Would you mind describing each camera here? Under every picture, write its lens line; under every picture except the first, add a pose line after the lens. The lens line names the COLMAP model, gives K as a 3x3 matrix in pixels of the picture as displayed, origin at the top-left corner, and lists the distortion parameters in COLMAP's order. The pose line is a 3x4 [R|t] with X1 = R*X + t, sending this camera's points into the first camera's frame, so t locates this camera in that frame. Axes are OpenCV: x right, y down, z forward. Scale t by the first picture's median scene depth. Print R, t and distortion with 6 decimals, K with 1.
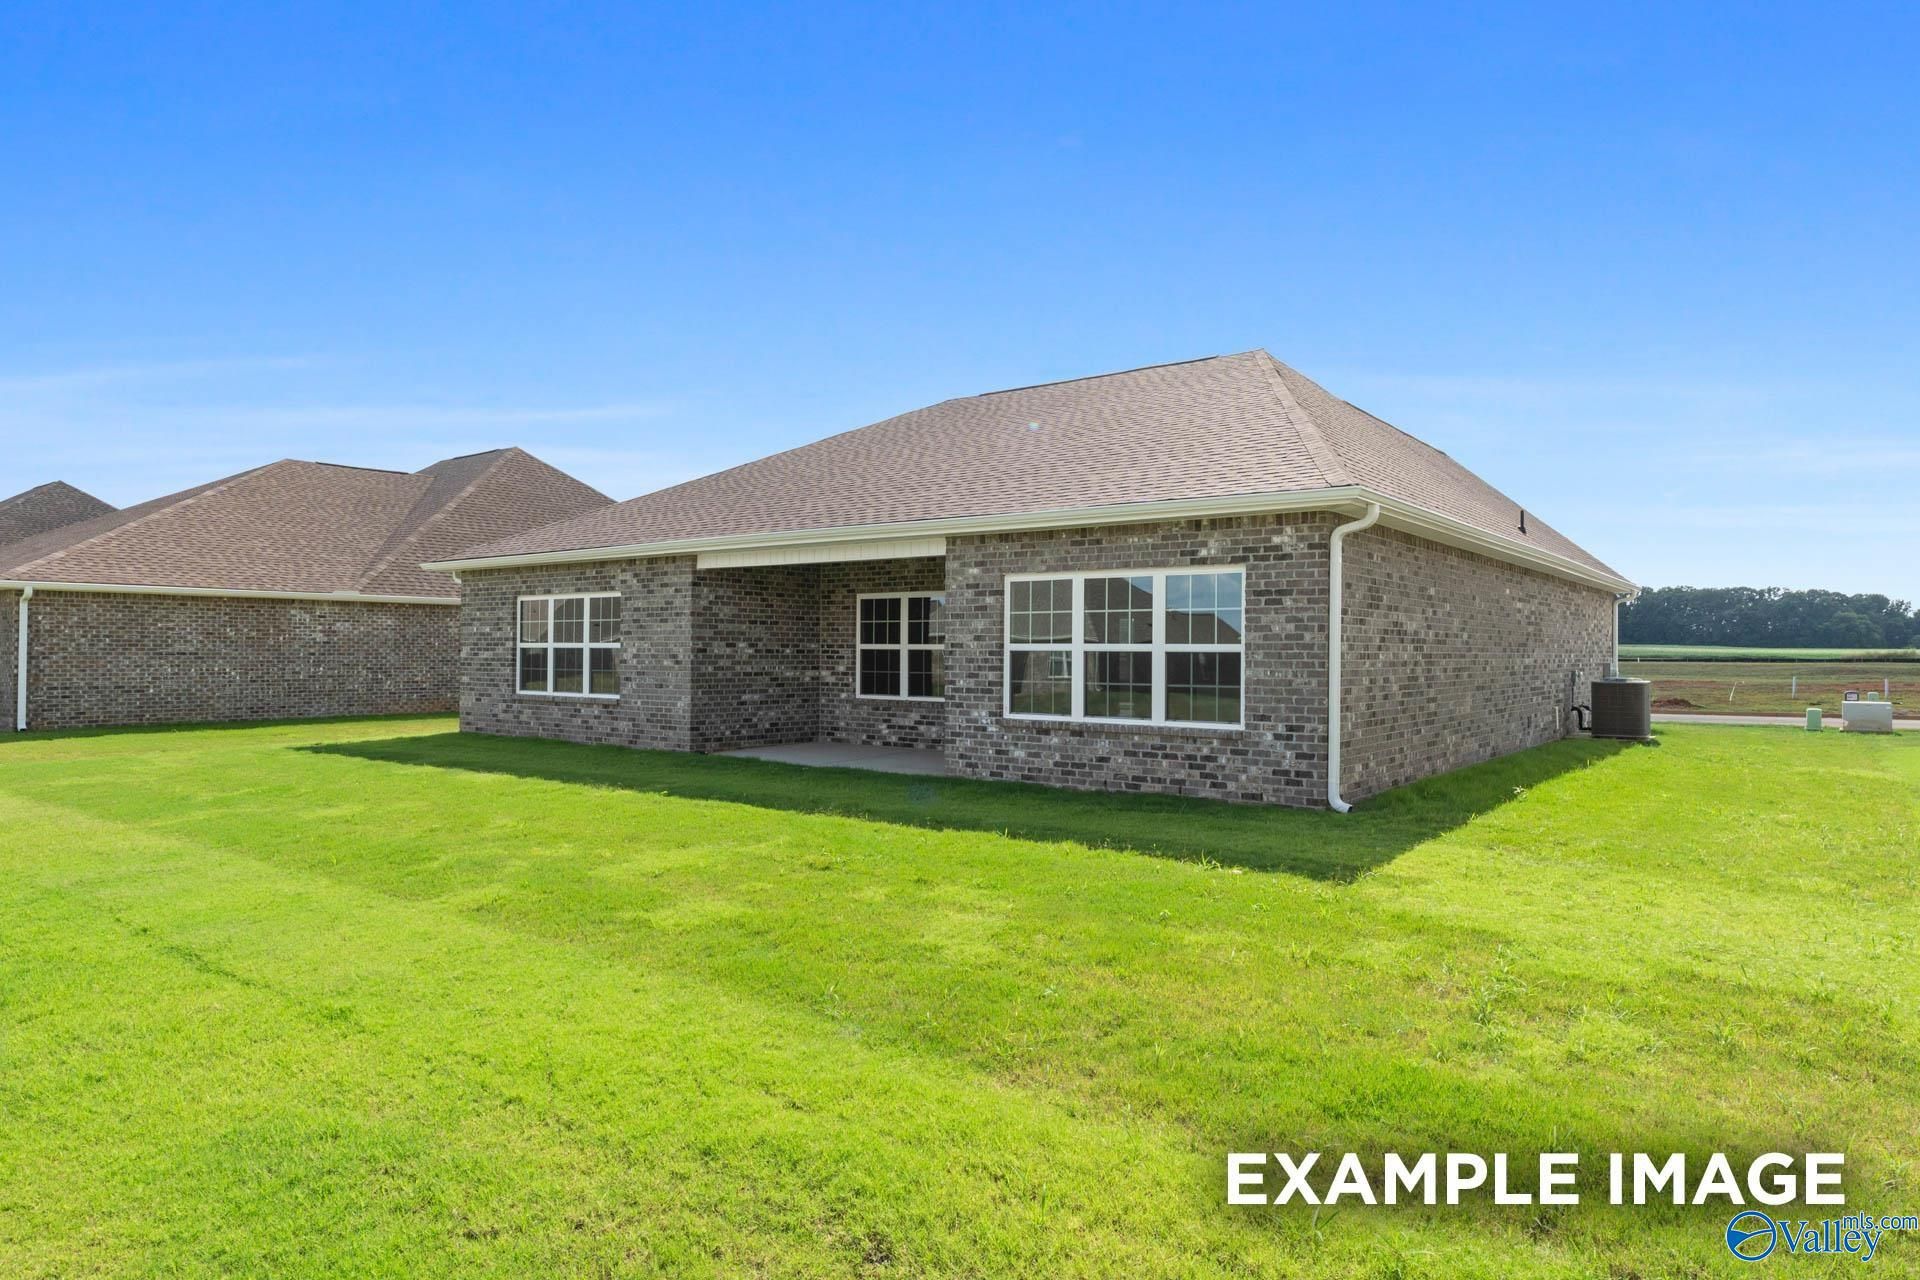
lens RADIAL K [[1145.2, 0, 948.7], [0, 1145.2, 648.7], [0, 0, 1]] dist [-0.009065, 0.000115]
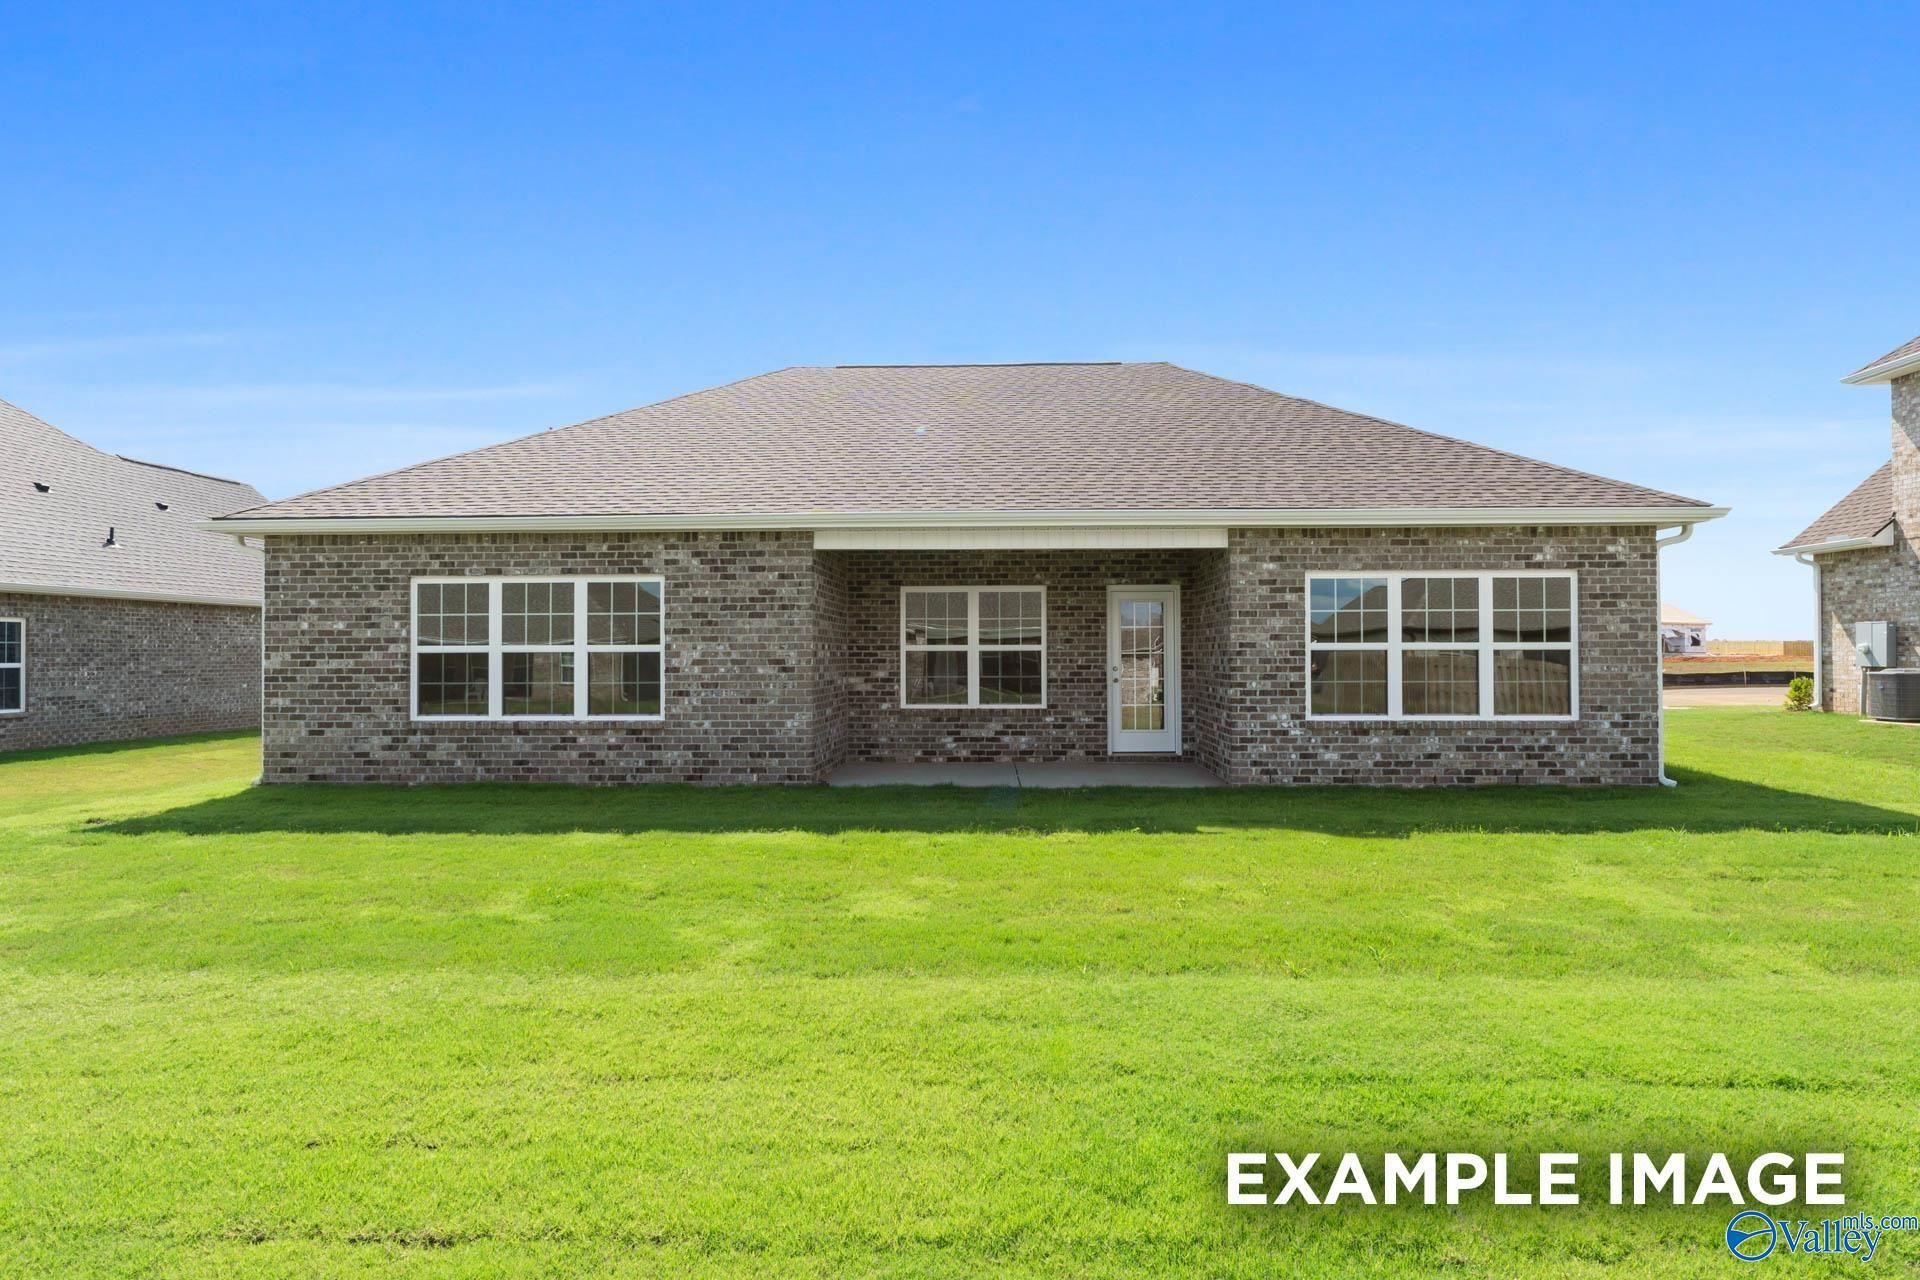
lens RADIAL K [[1145.2, 0, 960.6], [0, 1145.2, 643.6], [0, 0, 1]] dist [-0.009065, 0.000115]
pose [[0.818666, -0.003943, 0.574256, -0.729595], [0.007063, 0.999970, -0.003203, -0.002853], [-0.574227, 0.006678, 0.818669, 0.374731]]
